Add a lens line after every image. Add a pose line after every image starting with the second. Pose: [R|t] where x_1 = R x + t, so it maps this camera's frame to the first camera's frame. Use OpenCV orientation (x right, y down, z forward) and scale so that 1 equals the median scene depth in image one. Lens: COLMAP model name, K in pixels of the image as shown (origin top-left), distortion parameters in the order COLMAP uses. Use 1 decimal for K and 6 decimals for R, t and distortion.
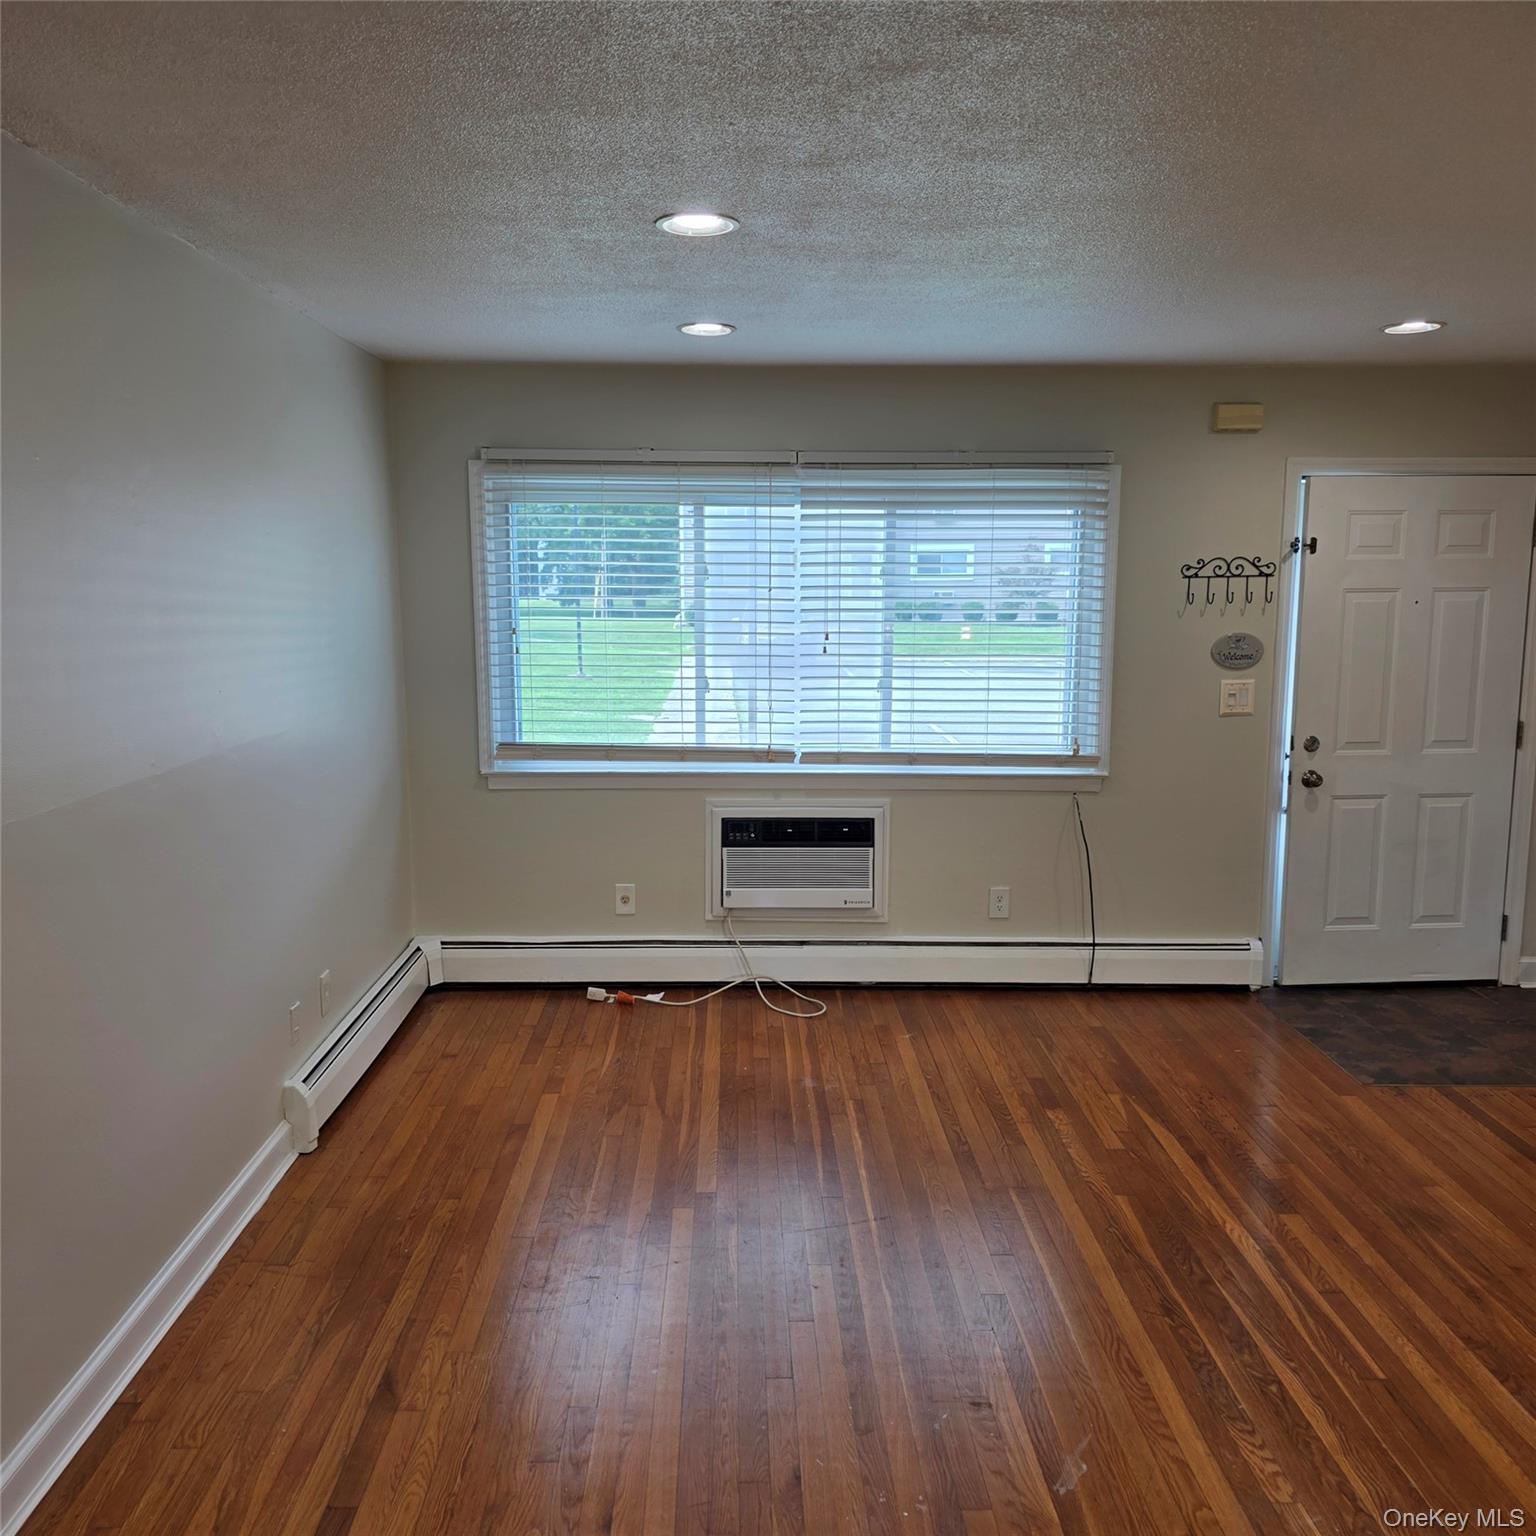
lens RADIAL K [[1371.1, 0, 768.7], [0, 1371.1, 774.7], [0, 0, 1]] dist [0.085151, -0.093286]
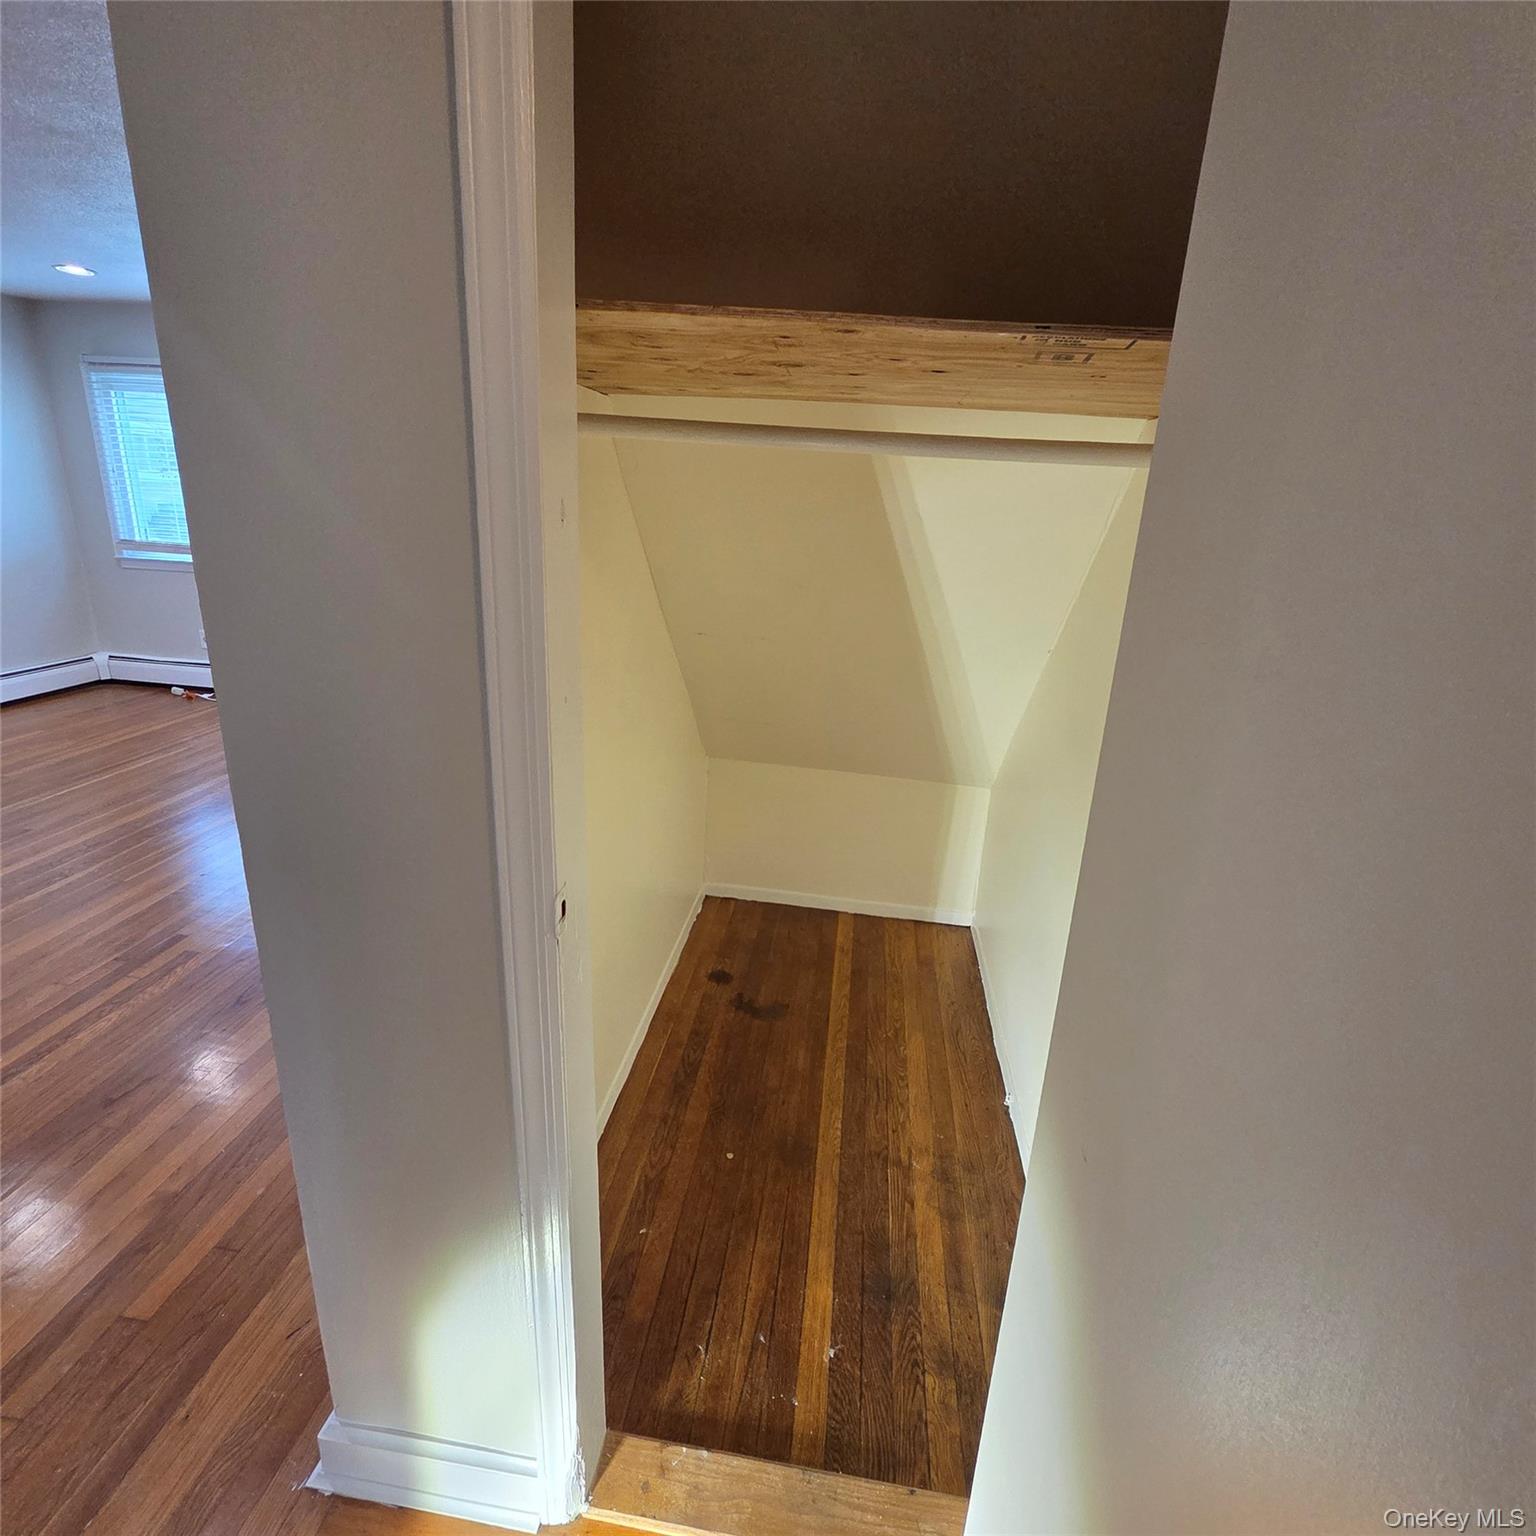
lens RADIAL K [[837.6, 0, 761.4], [0, 837.6, 767.7], [0, 0, 1]] dist [0.008566, -0.005931]
pose [[0.989175, 0.087838, -0.117547, 0.742722], [-0.068031, 0.984274, 0.163022, 0.031256], [0.130018, -0.153260, 0.979595, 0.039576]]
